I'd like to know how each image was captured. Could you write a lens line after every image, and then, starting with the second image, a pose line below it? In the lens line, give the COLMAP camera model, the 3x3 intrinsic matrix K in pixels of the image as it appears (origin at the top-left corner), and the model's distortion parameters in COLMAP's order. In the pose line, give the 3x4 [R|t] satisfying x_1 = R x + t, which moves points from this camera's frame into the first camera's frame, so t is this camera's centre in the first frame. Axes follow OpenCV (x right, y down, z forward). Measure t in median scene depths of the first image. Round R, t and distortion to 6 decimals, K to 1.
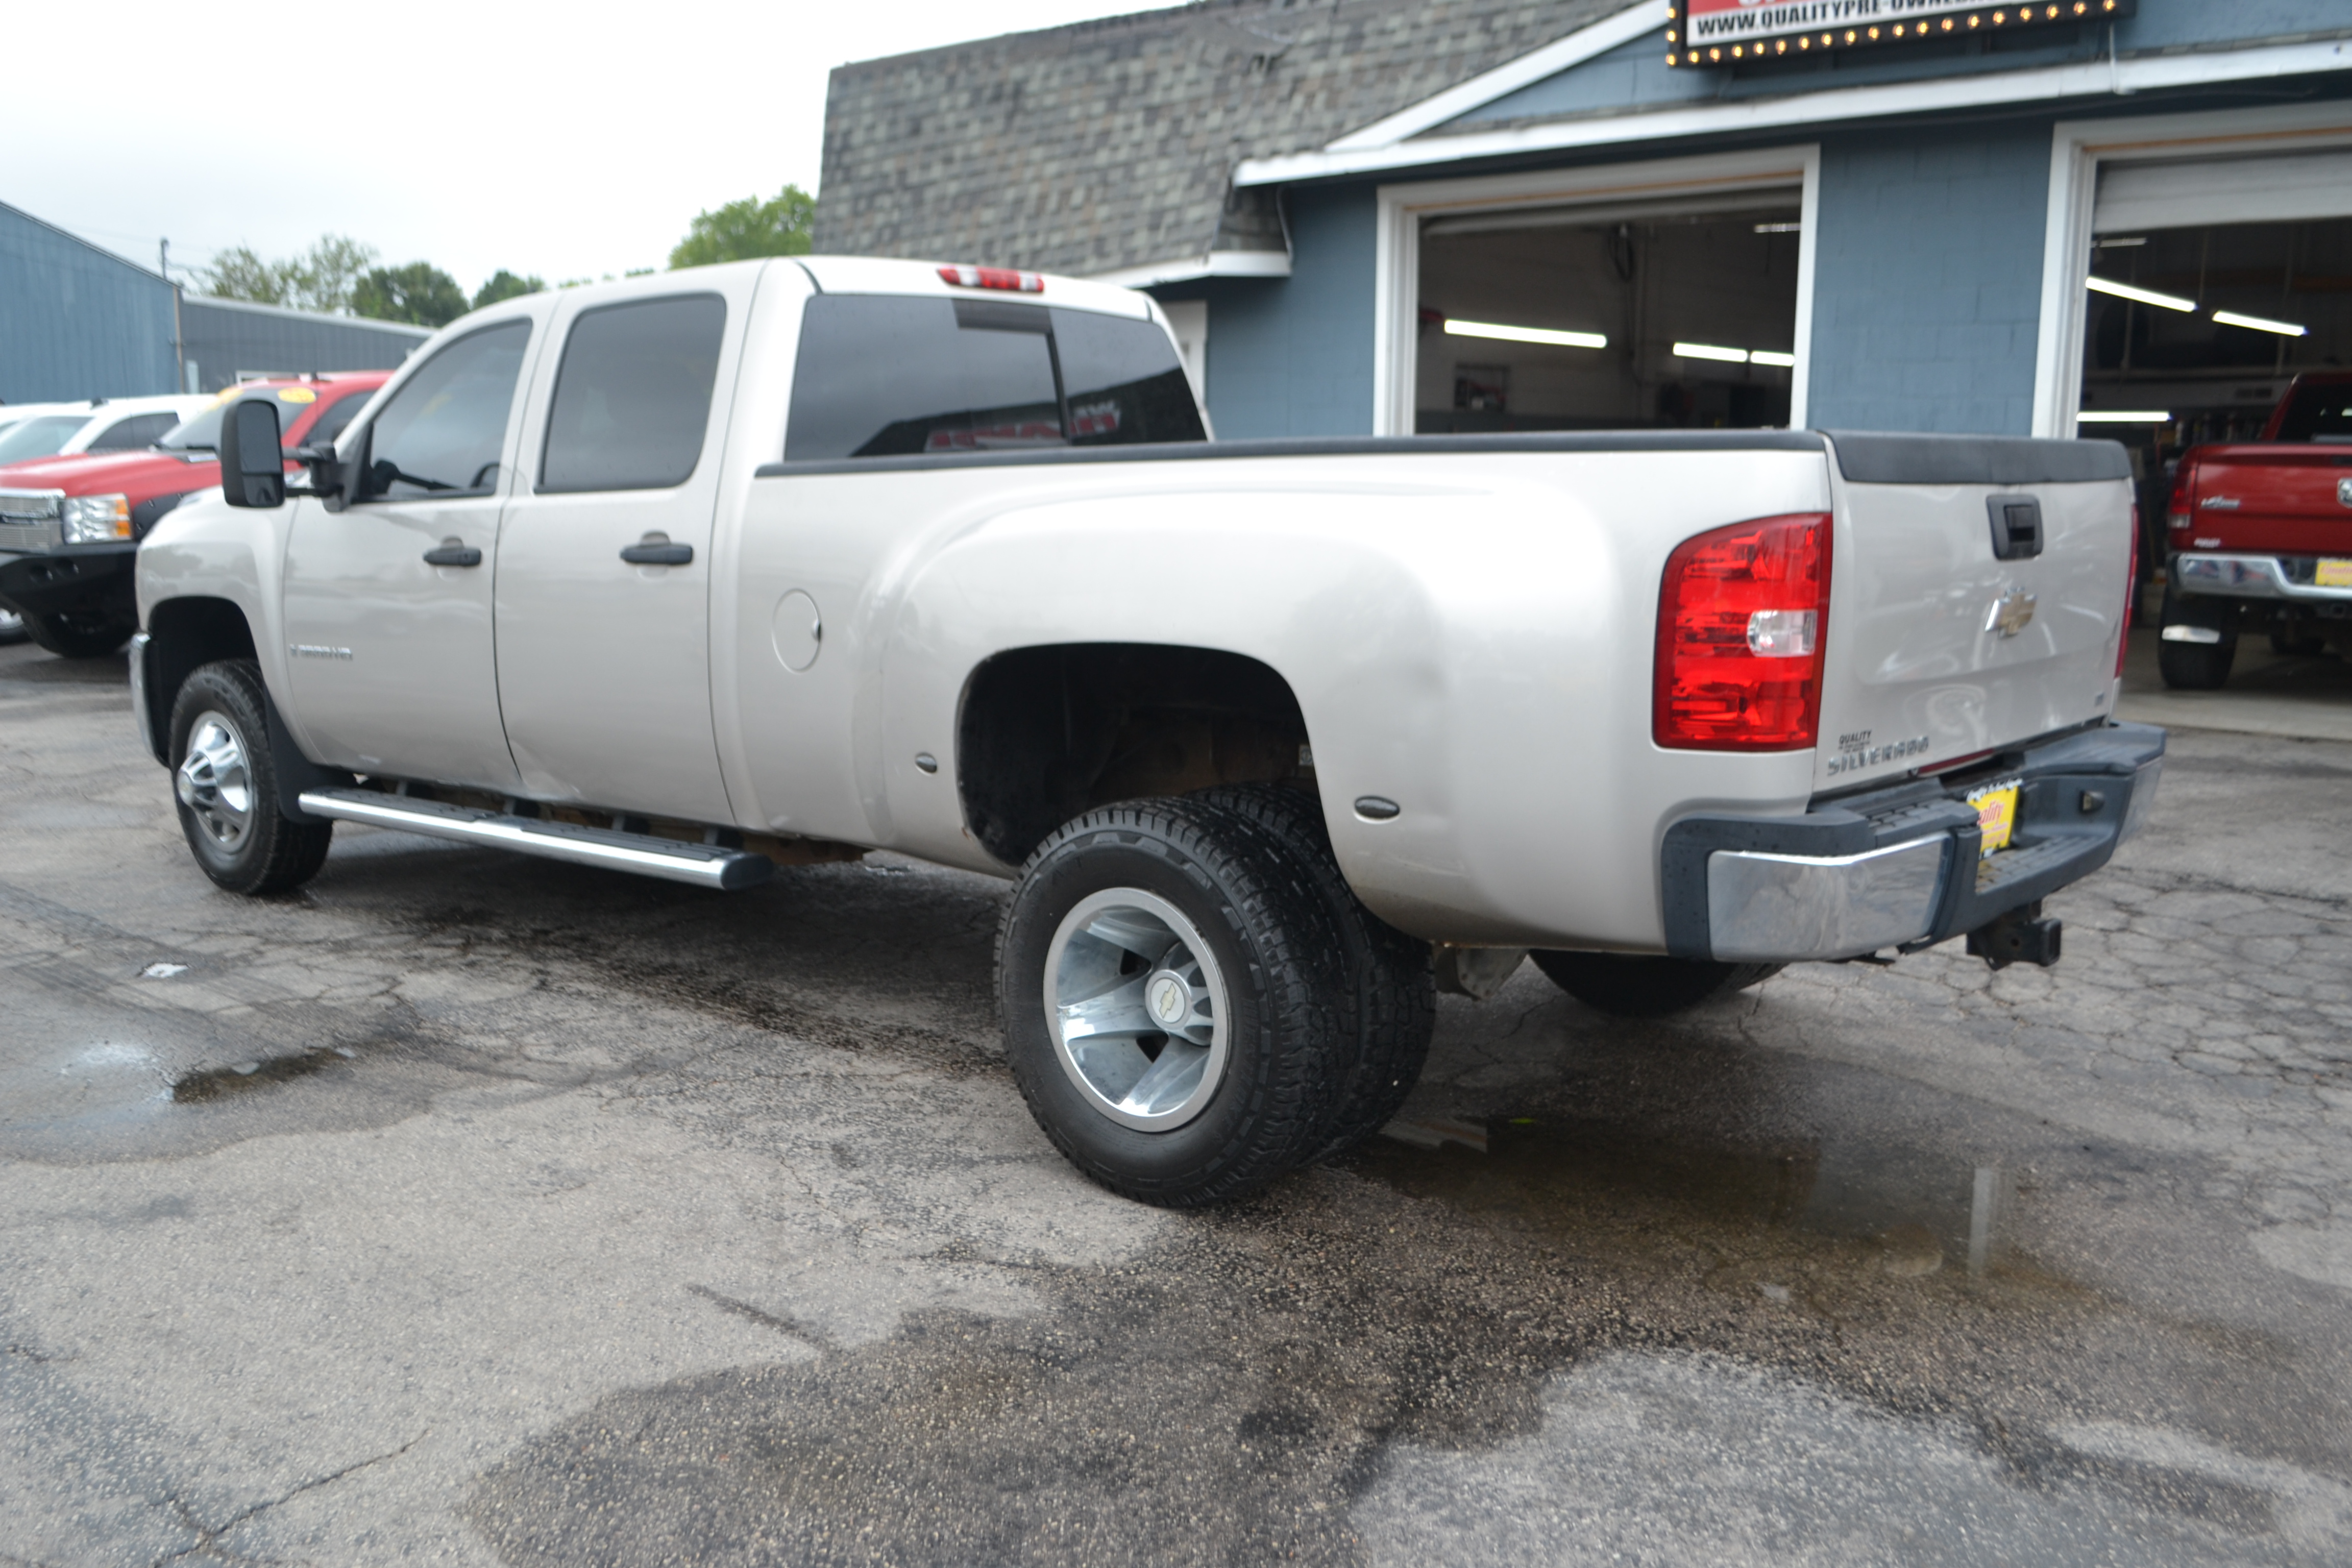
lens RADIAL K [[2153.0, 0, 1156.0], [0, 2153.0, 785.0], [0, 0, 1]] dist [-0.016621, 0.000000]
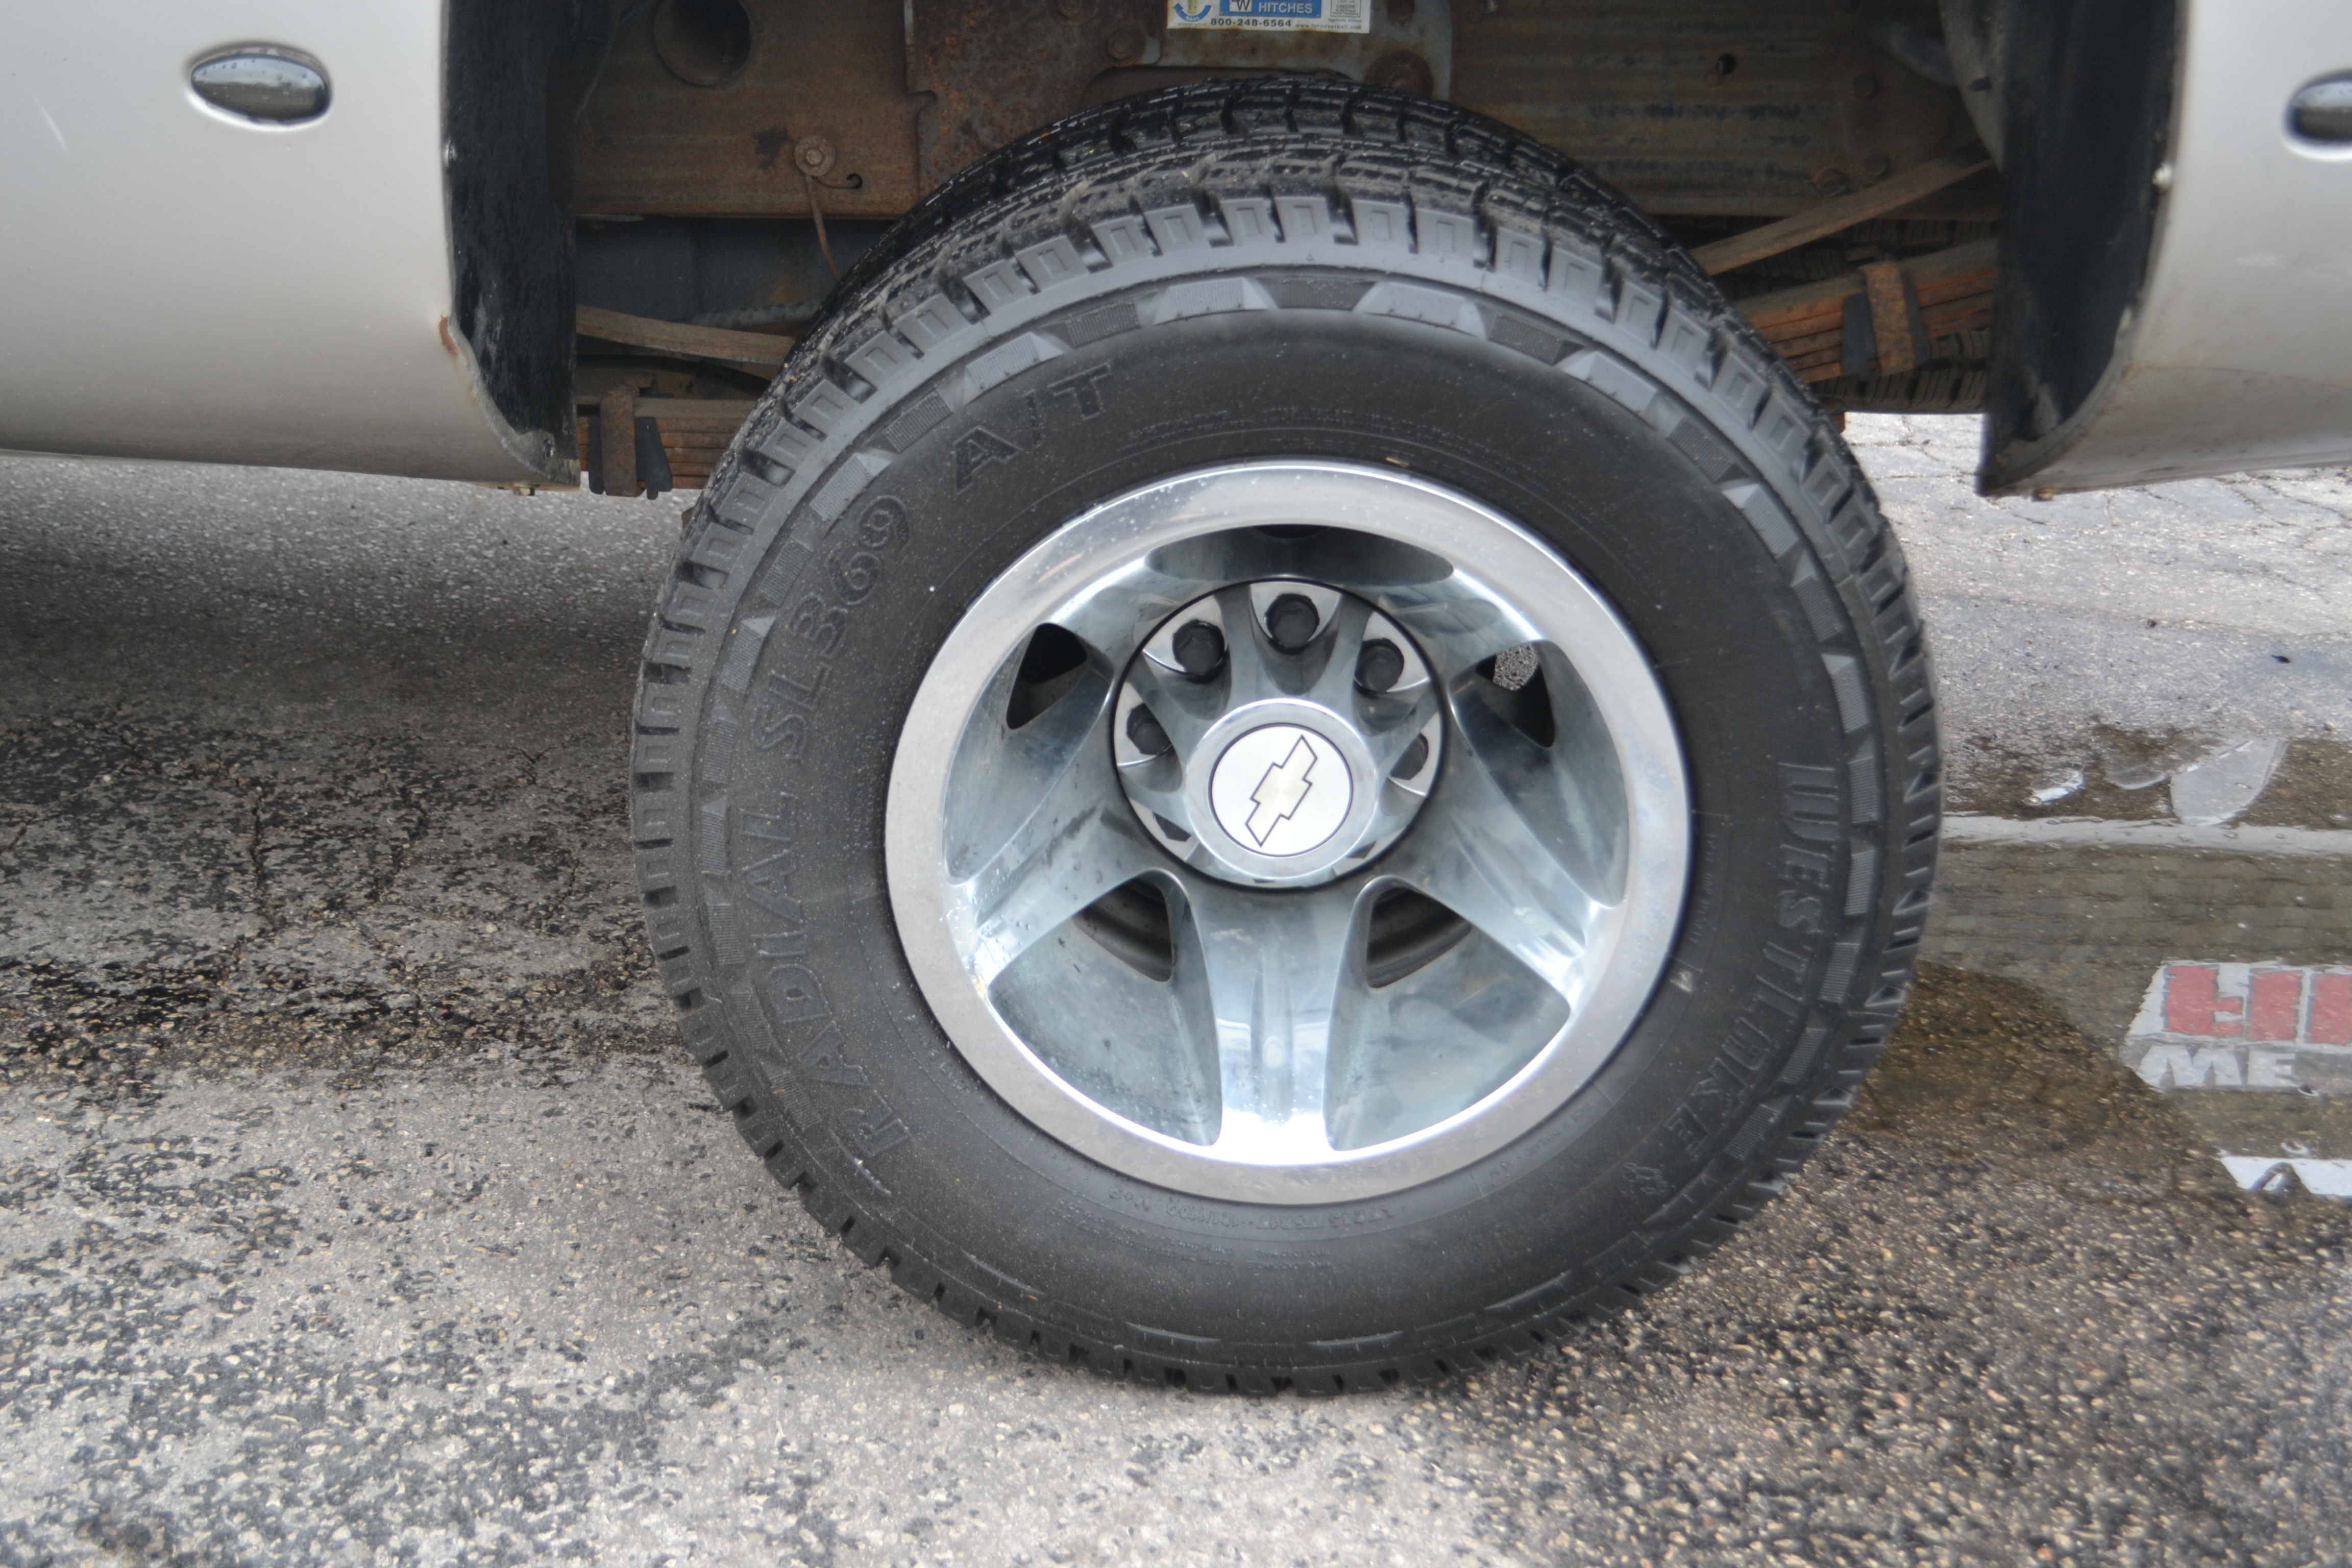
lens RADIAL K [[2671.1, 0, 1175.0], [0, 2671.1, 791.0], [0, 0, 1]] dist [-0.014996, 0.000000]
pose [[0.756773, -0.227081, 0.612967, -0.075501], [0.069169, 0.960275, 0.270349, -0.002472], [-0.650008, -0.162194, 0.742417, 0.216754]]
